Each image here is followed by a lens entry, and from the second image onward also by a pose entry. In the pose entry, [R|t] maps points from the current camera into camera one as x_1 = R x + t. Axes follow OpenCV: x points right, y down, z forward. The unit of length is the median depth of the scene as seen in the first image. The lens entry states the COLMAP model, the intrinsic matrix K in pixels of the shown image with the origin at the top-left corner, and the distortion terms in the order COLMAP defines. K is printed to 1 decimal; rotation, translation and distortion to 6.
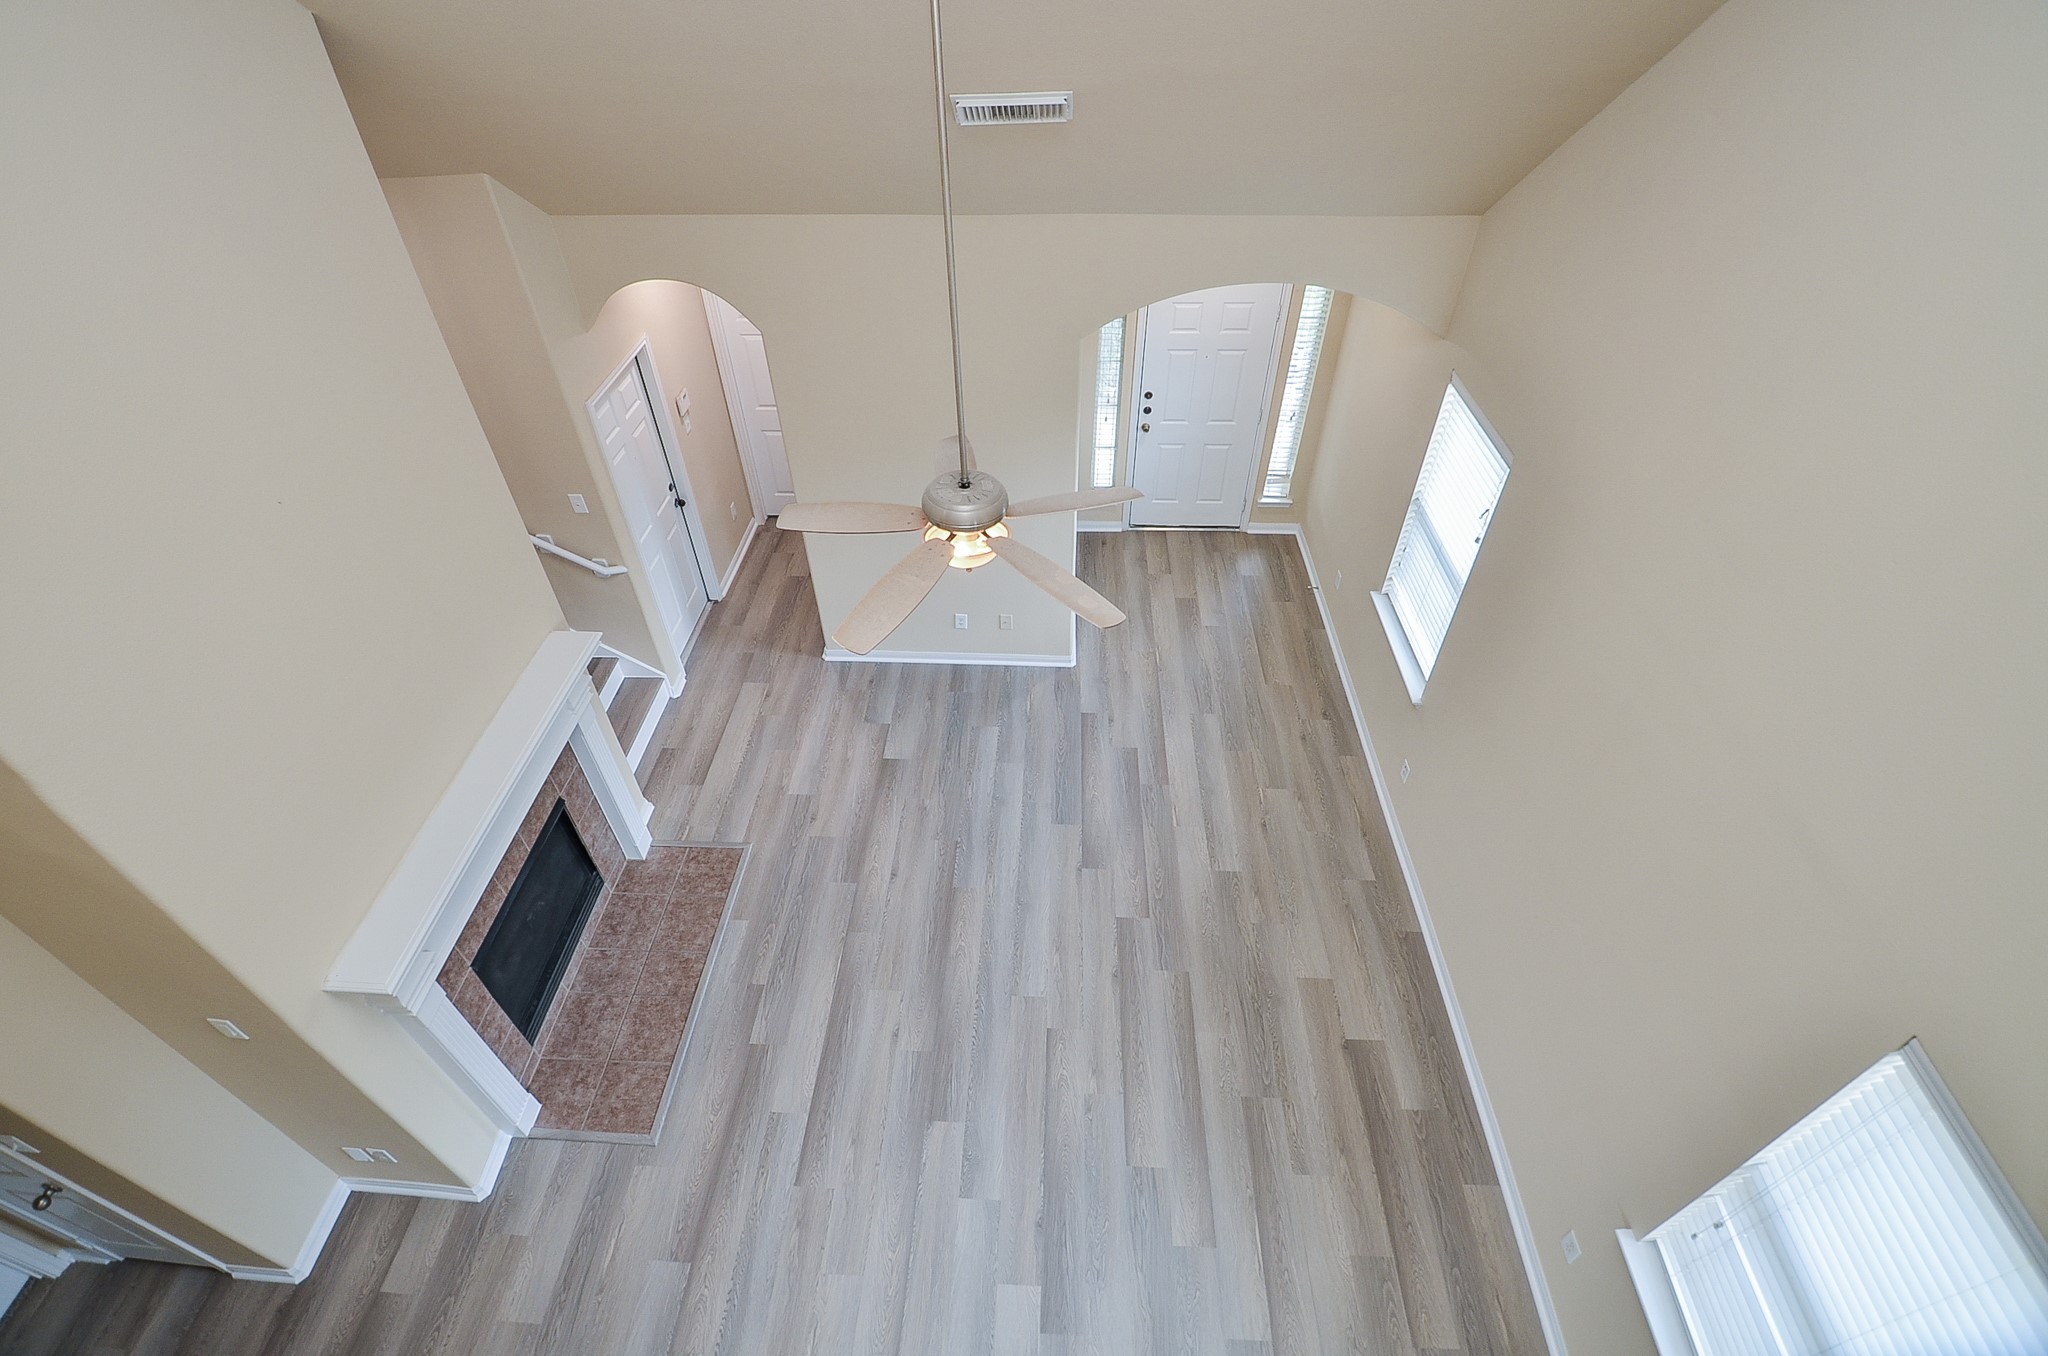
lens RADIAL K [[925.1, 0, 1000.2], [0, 925.1, 636.8], [0, 0, 1]] dist [-0.009635, -0.008561]
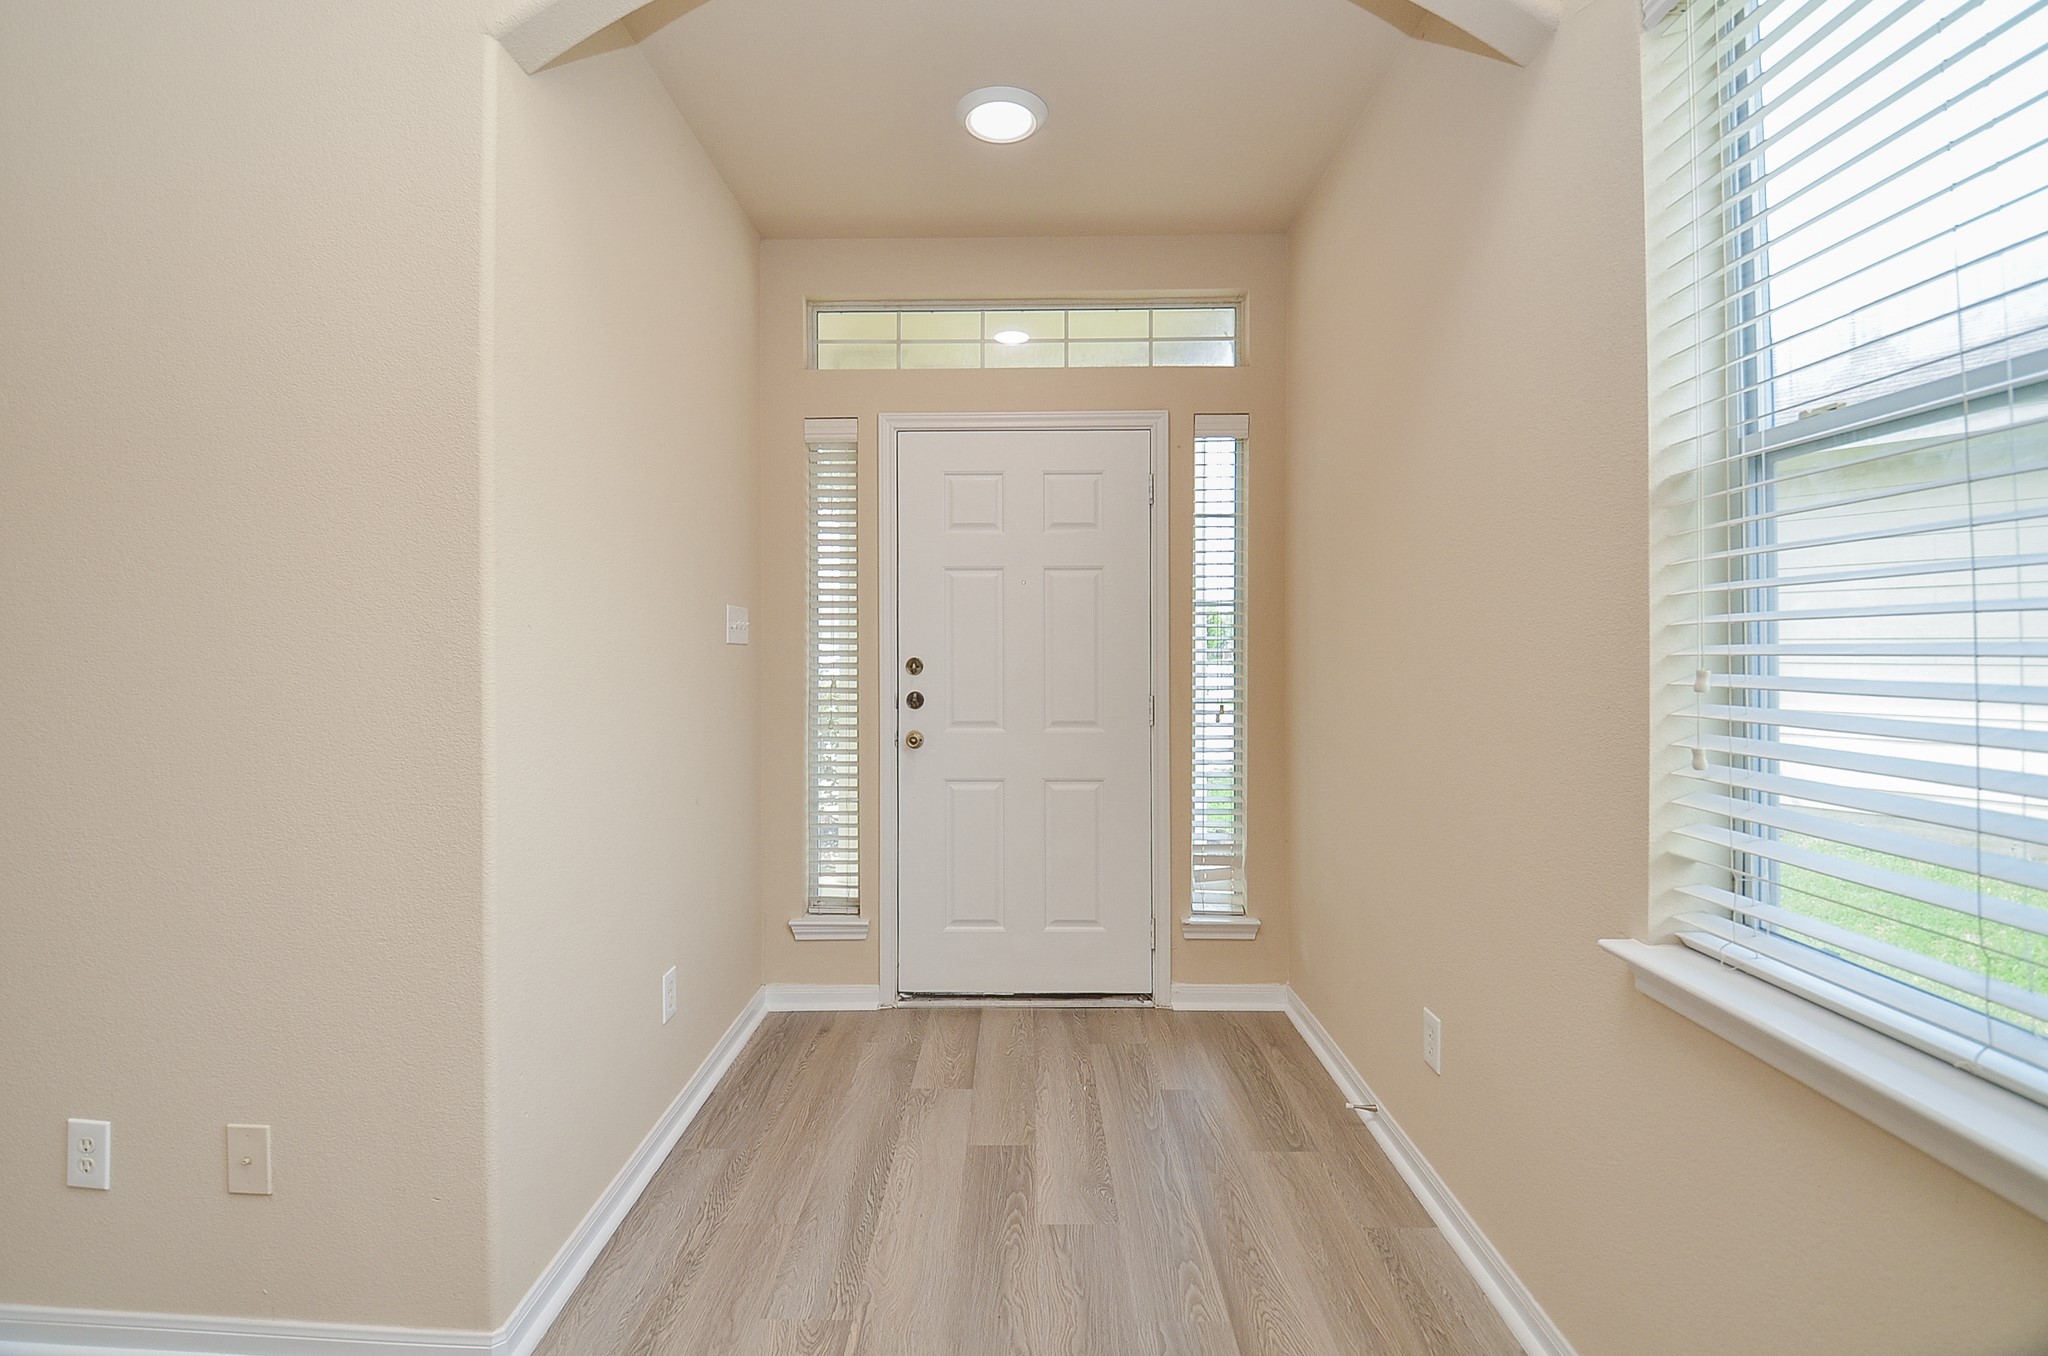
lens RADIAL K [[925.1, 0, 1021.1], [0, 925.1, 628.1], [0, 0, 1]] dist [-0.009635, -0.008561]
pose [[0.998190, 0.025722, 0.054366, 0.232206], [0.017681, 0.738496, -0.674026, 0.056392], [-0.057486, 0.673767, 0.736705, 0.781545]]
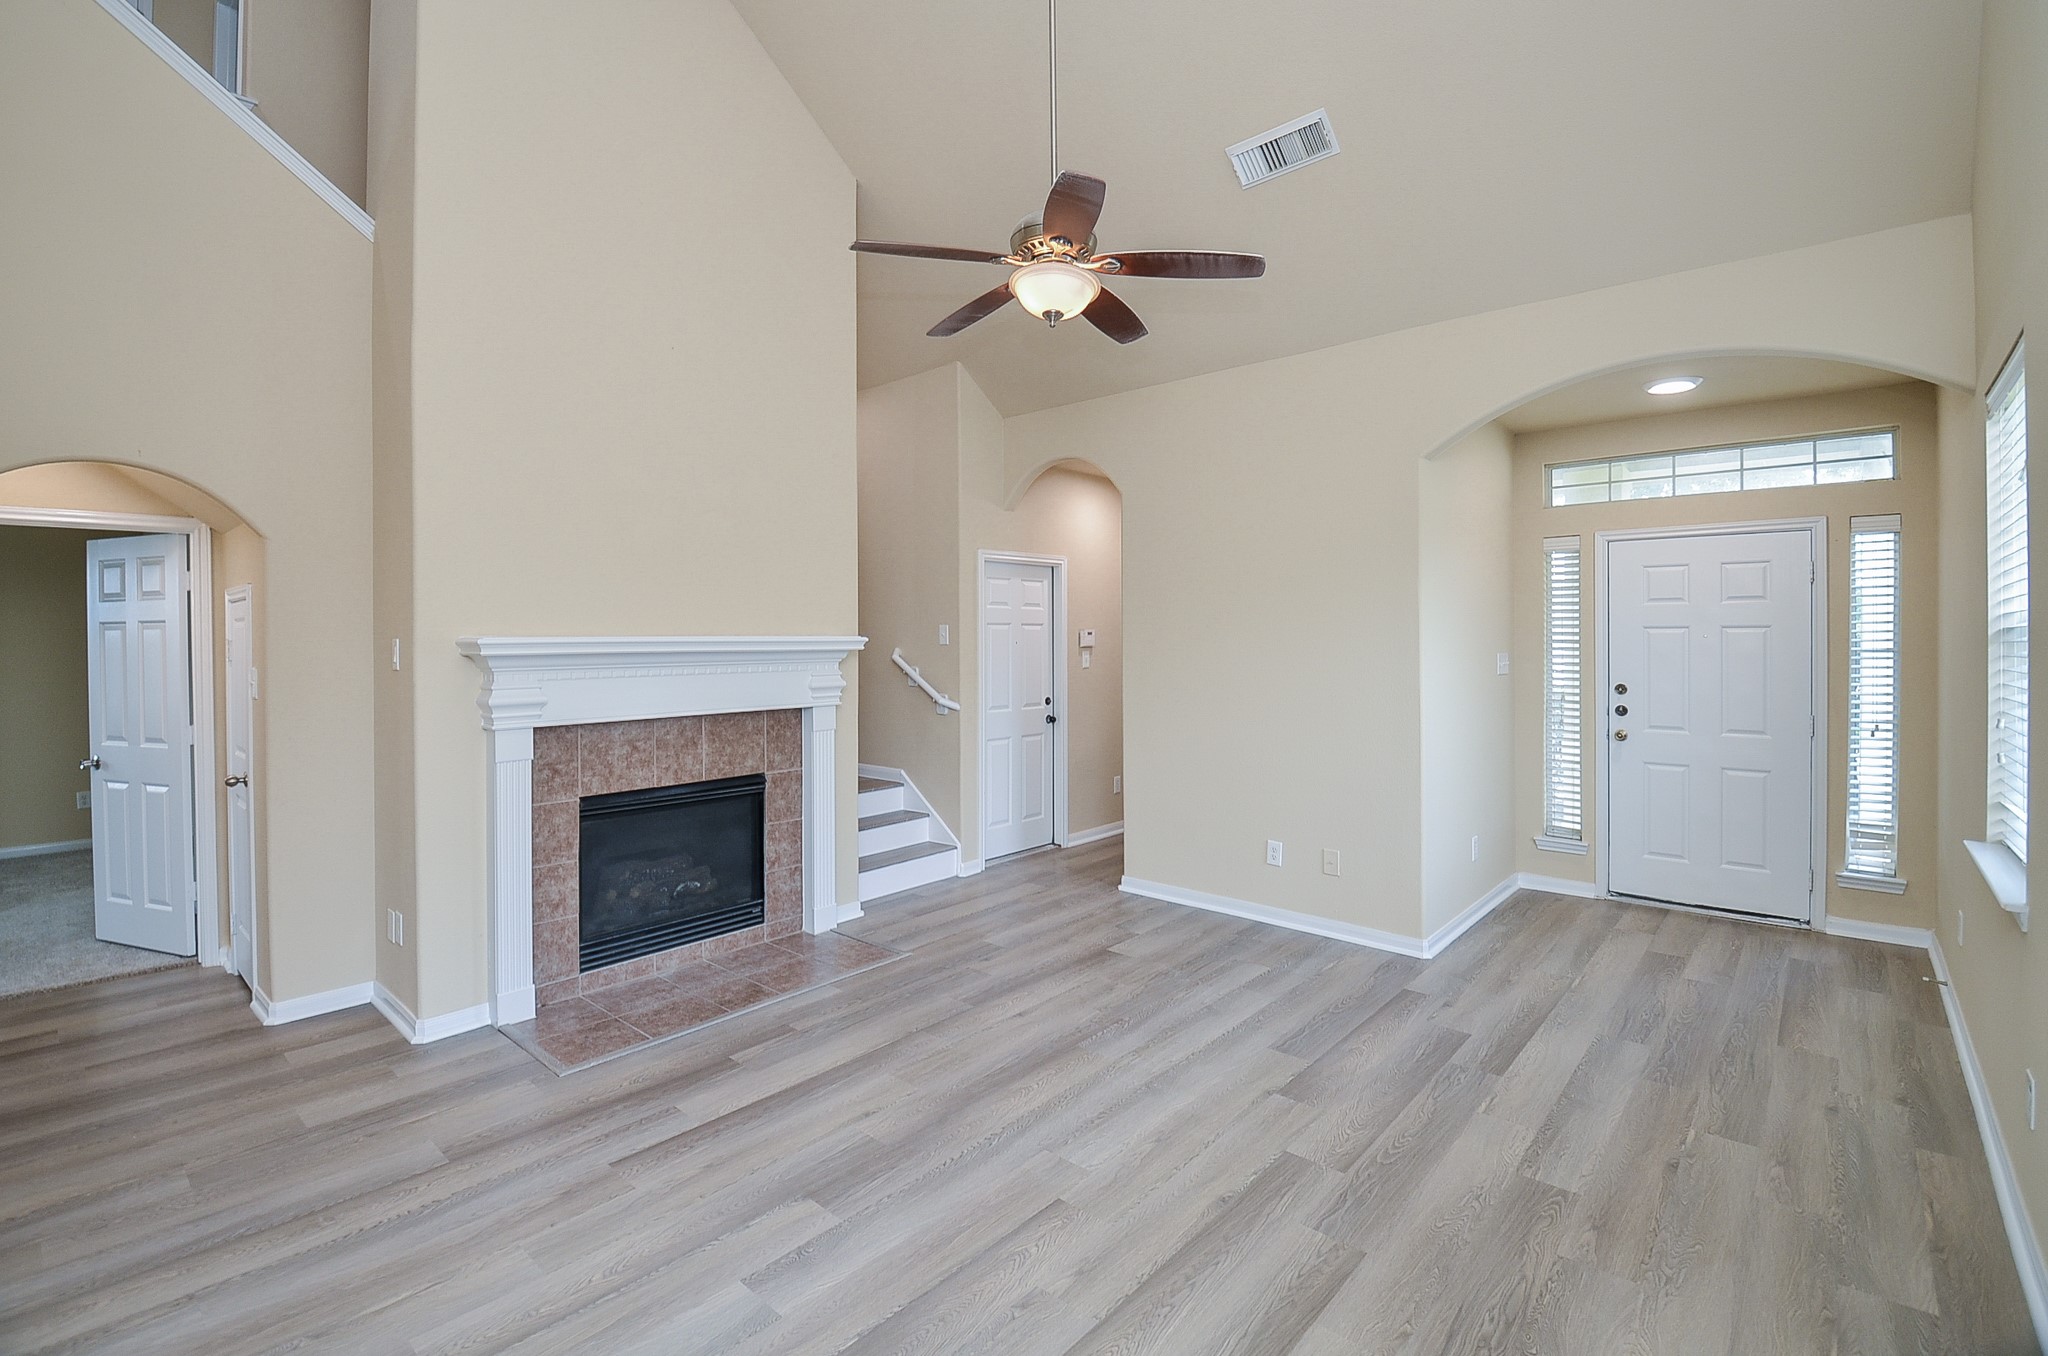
lens RADIAL K [[925.1, 0, 994.1], [0, 925.1, 632.0], [0, 0, 1]] dist [-0.009635, -0.008561]
pose [[0.771039, 0.021541, -0.636423, 0.299678], [-0.433994, 0.749141, -0.500436, 0.377921], [0.465991, 0.662060, 0.586966, 0.350150]]
